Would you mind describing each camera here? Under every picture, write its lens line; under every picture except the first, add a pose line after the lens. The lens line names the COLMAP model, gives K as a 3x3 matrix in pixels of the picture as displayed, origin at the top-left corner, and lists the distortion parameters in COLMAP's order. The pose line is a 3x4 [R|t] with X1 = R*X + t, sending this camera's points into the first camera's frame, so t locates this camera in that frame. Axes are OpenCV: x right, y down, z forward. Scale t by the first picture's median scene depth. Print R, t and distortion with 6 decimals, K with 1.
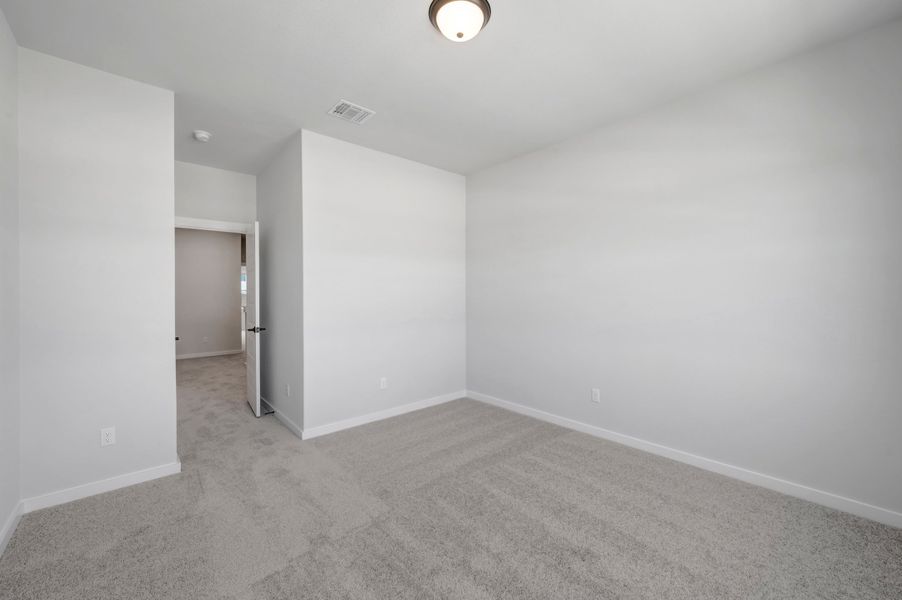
lens RADIAL K [[358.3, 0, 452.6], [0, 358.3, 299.6], [0, 0, 1]] dist [0.000080, 0.000099]
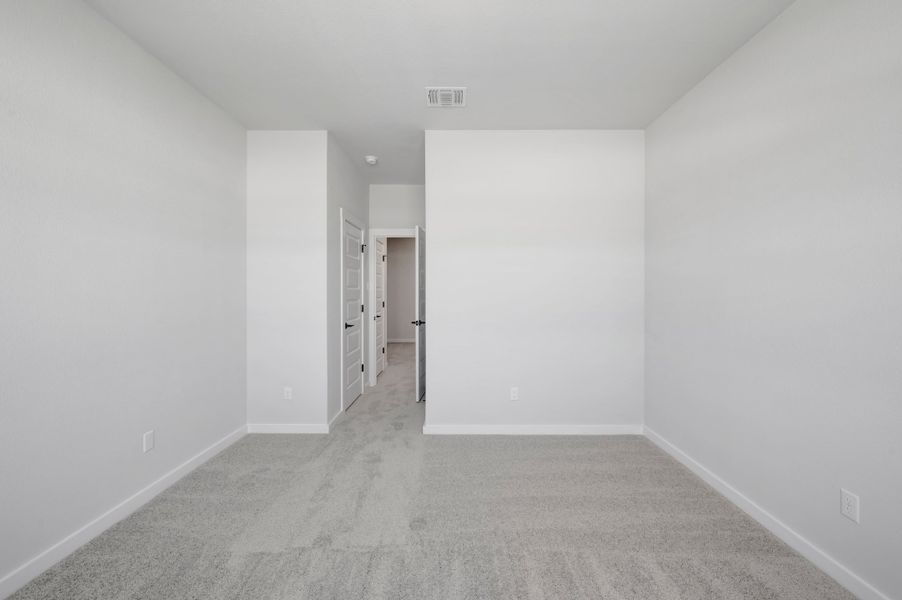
lens RADIAL K [[358.3, 0, 451.6], [0, 358.3, 291.4], [0, 0, 1]] dist [0.000080, 0.000099]
pose [[0.748739, 0.002830, -0.662859, 0.345653], [-0.013301, 0.999854, -0.010757, -0.004146], [0.662732, 0.016871, 0.748667, 0.311796]]
